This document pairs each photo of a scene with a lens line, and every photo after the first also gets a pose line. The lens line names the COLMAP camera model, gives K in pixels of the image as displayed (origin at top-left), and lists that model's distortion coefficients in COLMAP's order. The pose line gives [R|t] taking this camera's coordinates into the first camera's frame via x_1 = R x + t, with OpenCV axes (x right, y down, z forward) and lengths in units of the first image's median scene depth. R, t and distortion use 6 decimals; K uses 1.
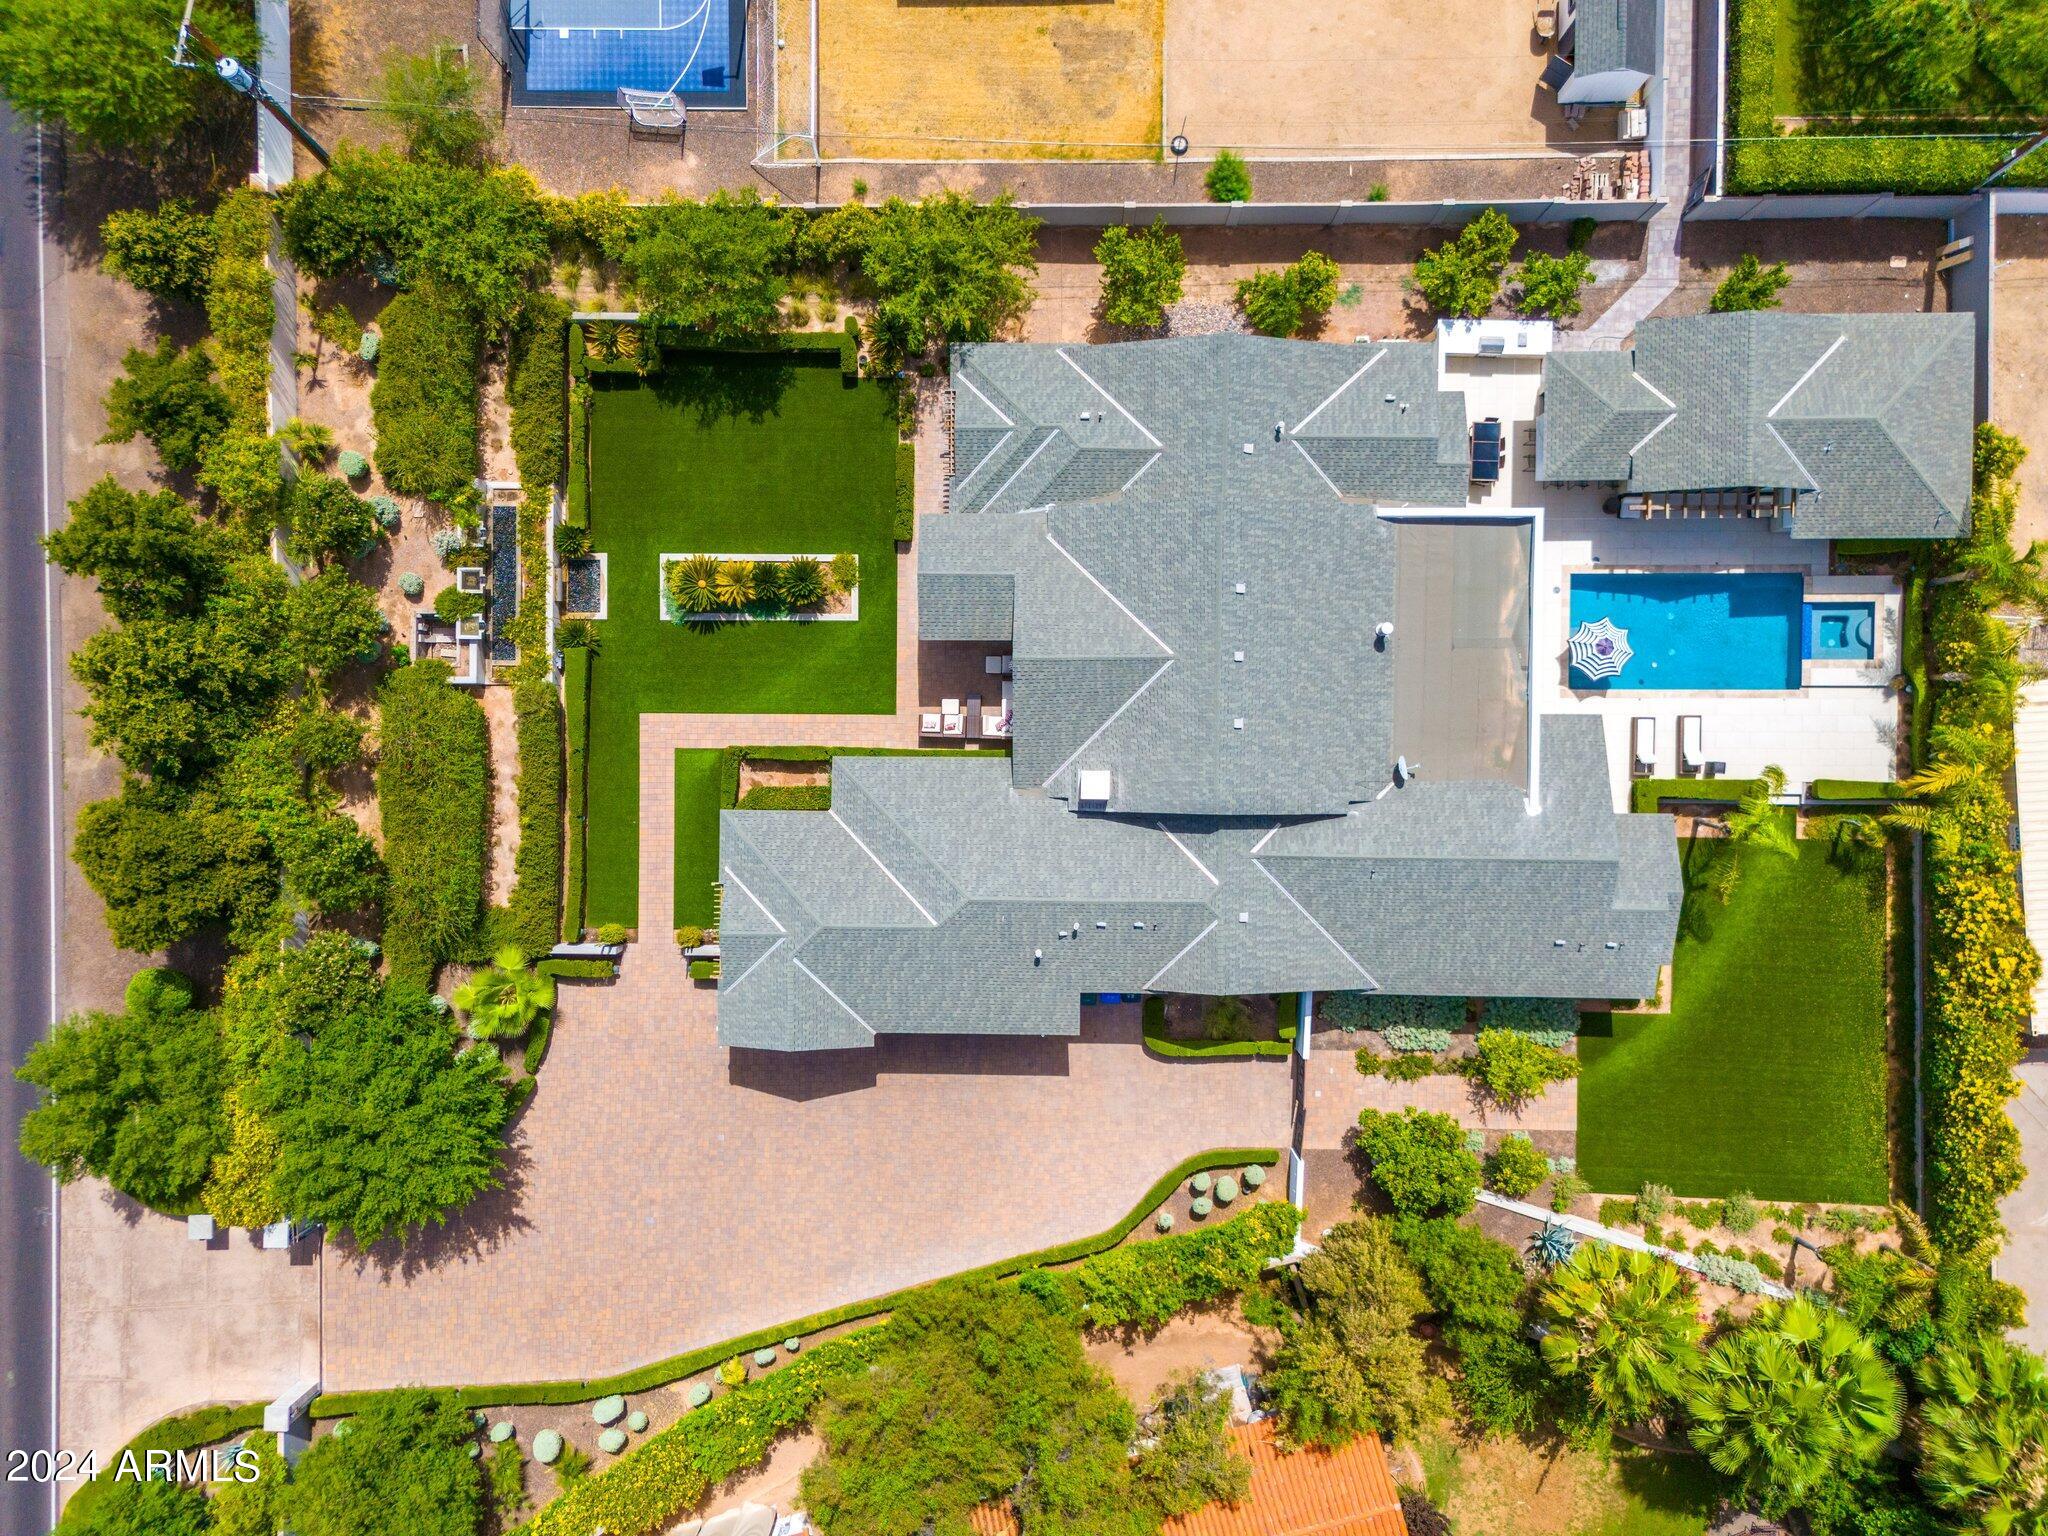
lens RADIAL K [[1504.4, 0, 1024.0], [0, 1504.4, 768.0], [0, 0, 1]] dist [0.076310, -0.043883]
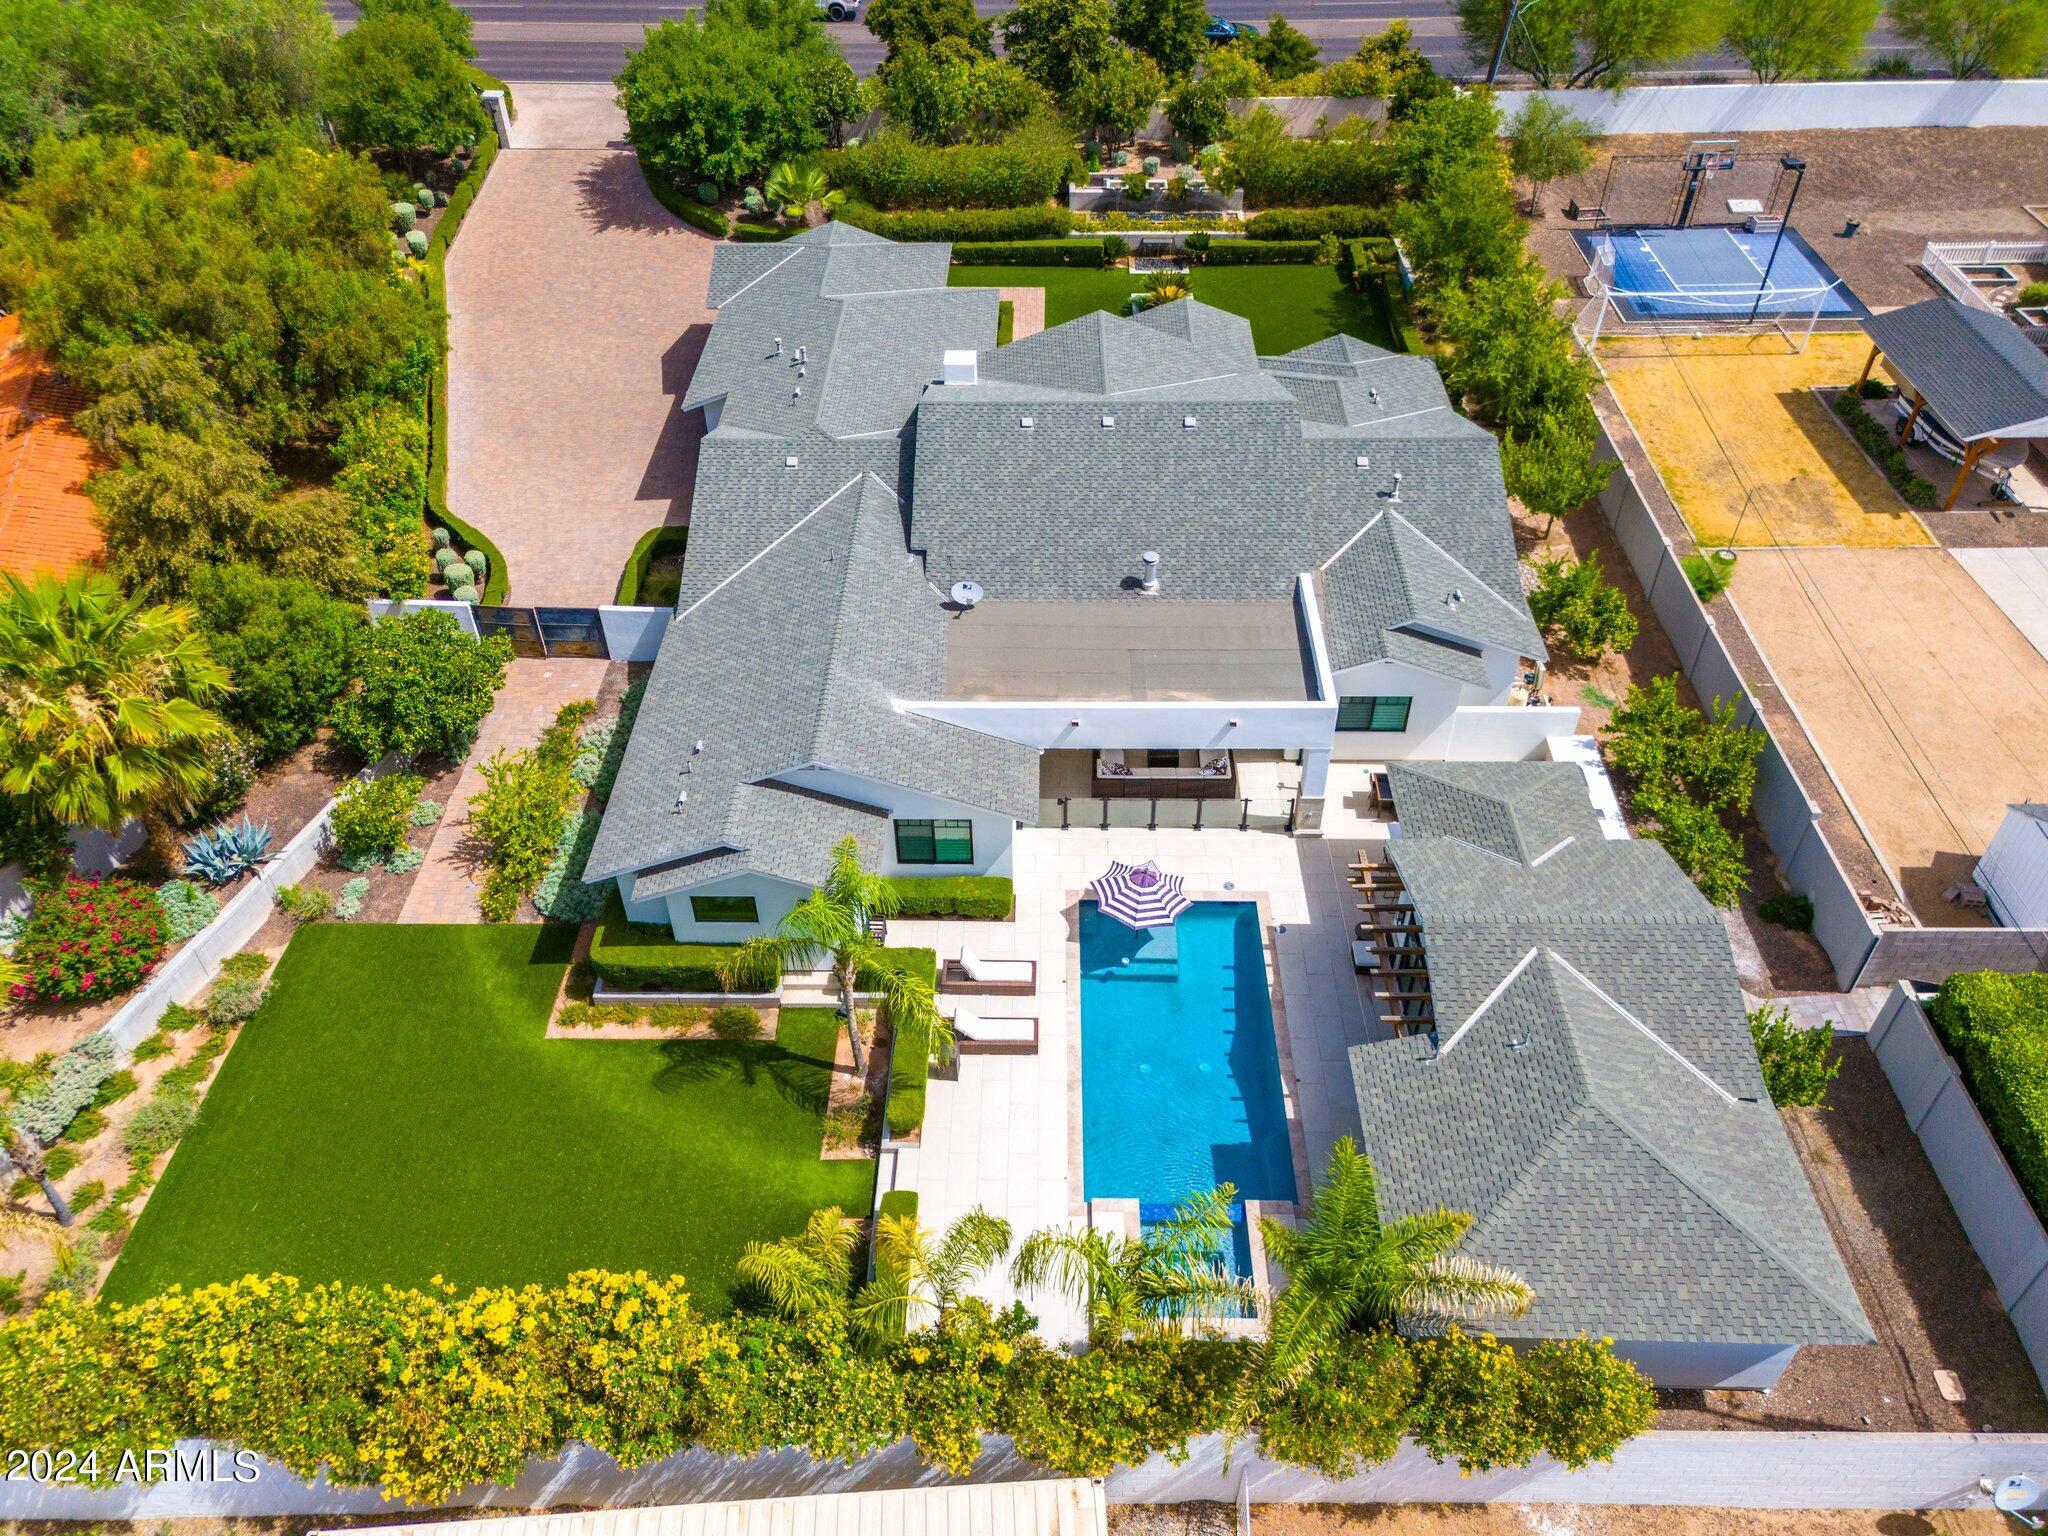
lens RADIAL K [[1504.4, 0, 1024.0], [0, 1504.4, 768.0], [0, 0, 1]] dist [0.076310, -0.043883]
pose [[-0.010110, 0.679846, -0.733285, 0.788699], [-0.999928, -0.011619, 0.003014, -0.029003], [-0.006471, 0.733263, 0.679915, 0.512296]]
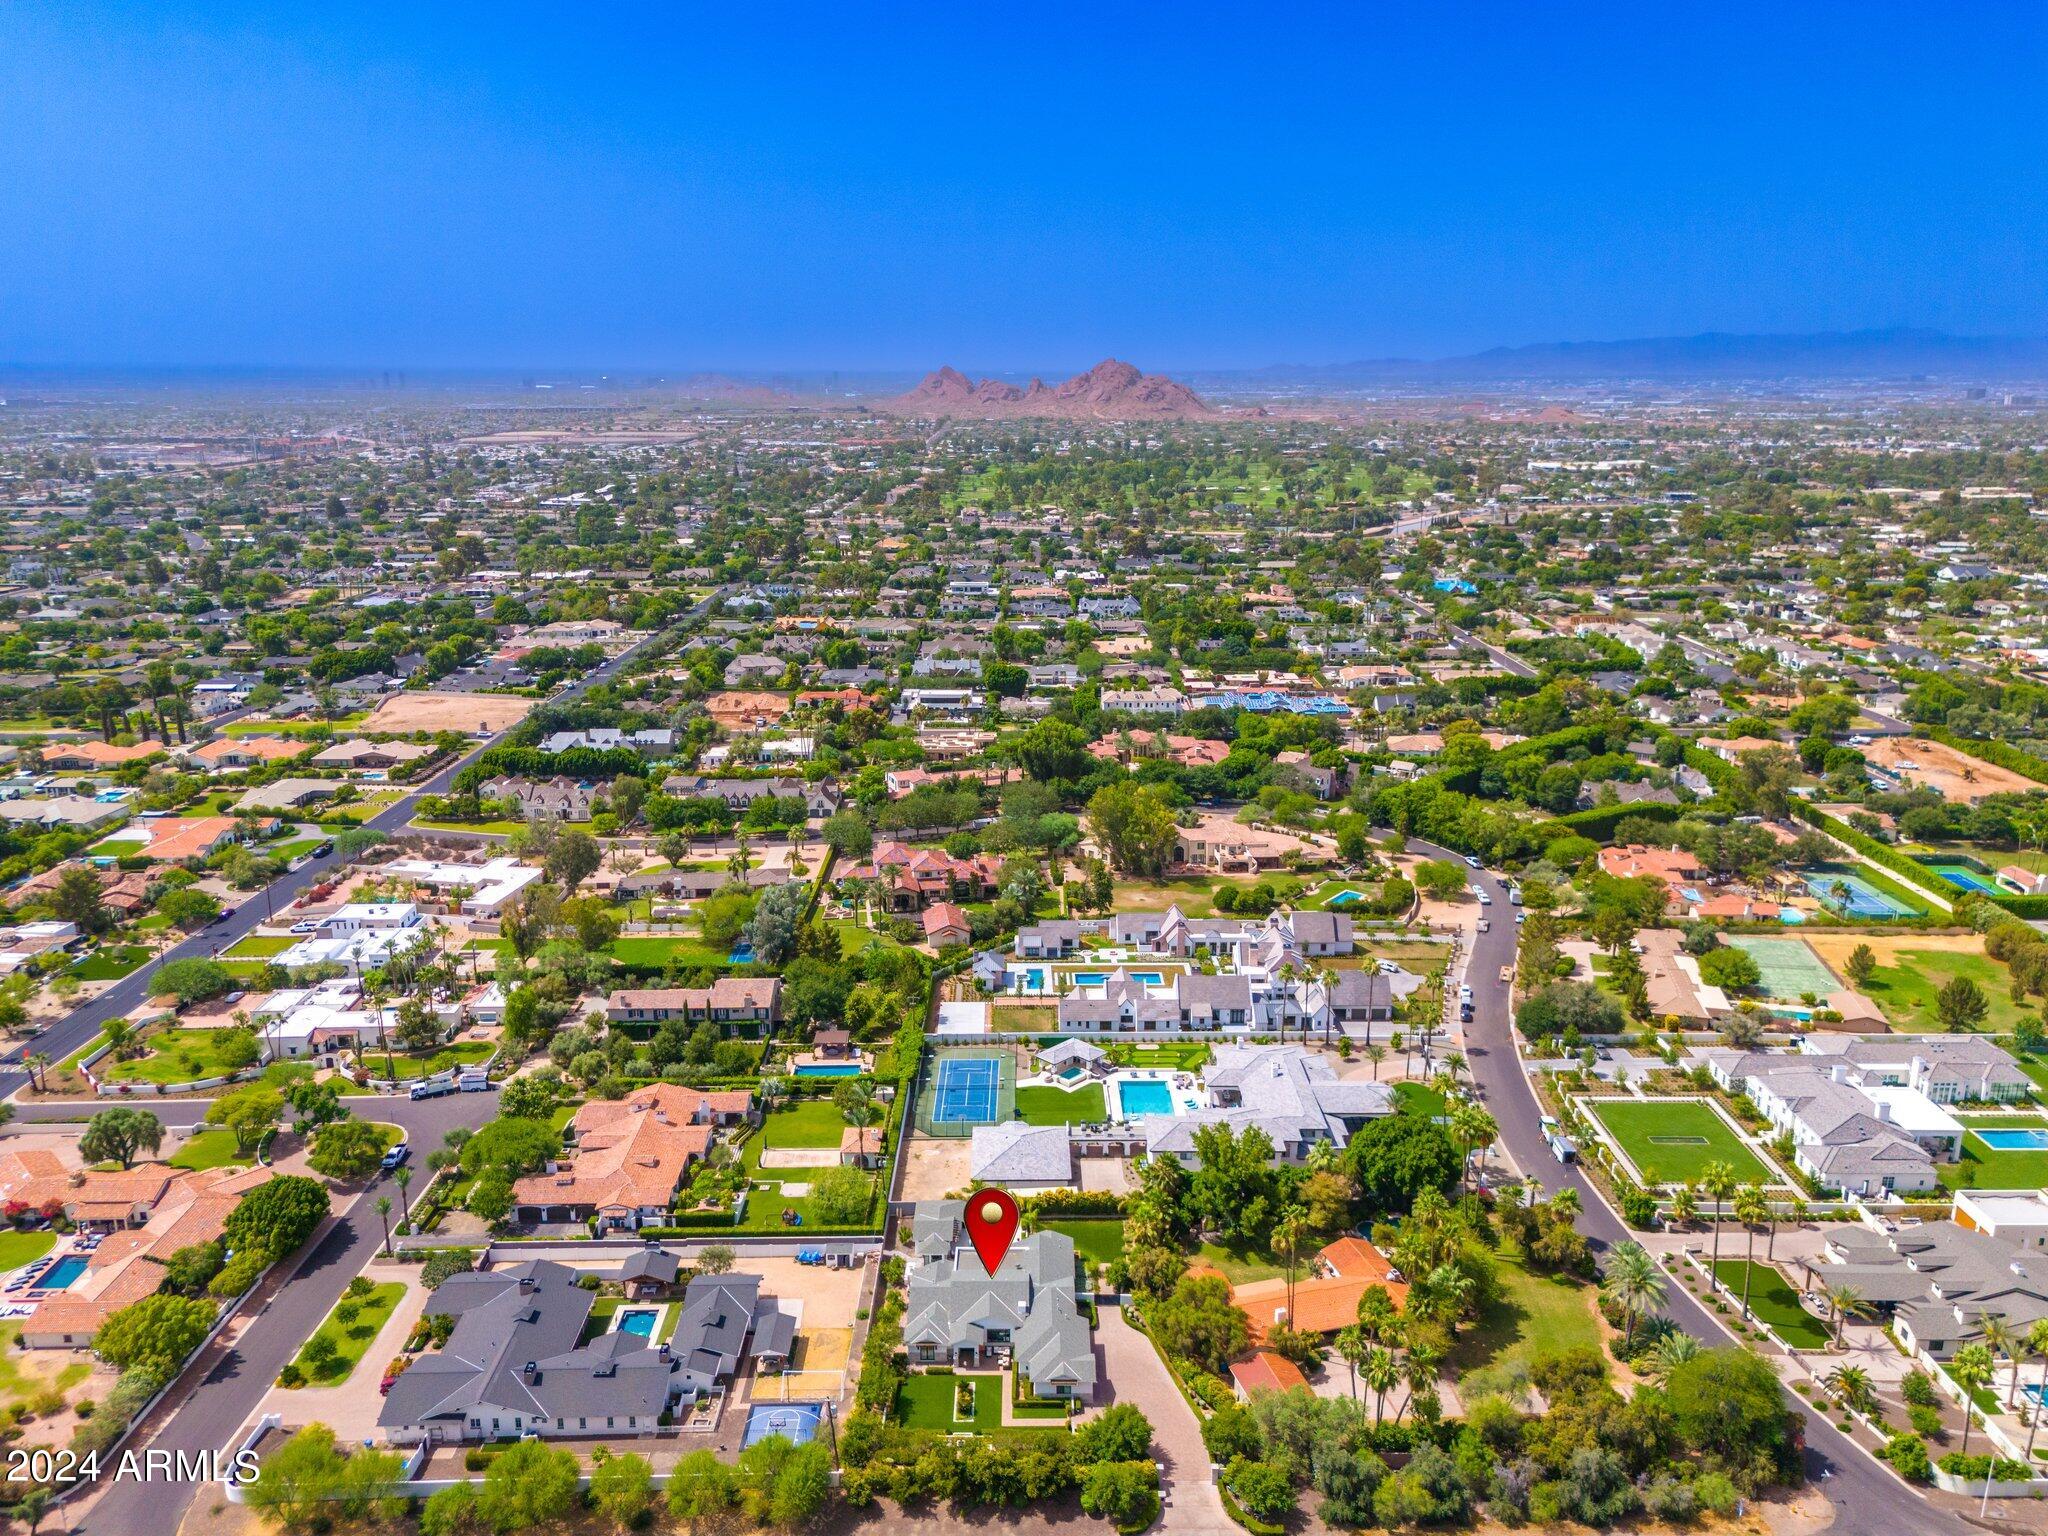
lens RADIAL K [[1493.6, 0, 1024.0], [0, 1493.6, 768.0], [0, 0, 1]] dist [0.085167, -0.080991]
pose [[-0.002697, -0.235543, 0.971860, -3.152369], [0.999810, -0.019419, -0.001932, 0.047306], [0.019327, 0.971670, 0.235550, -1.180930]]
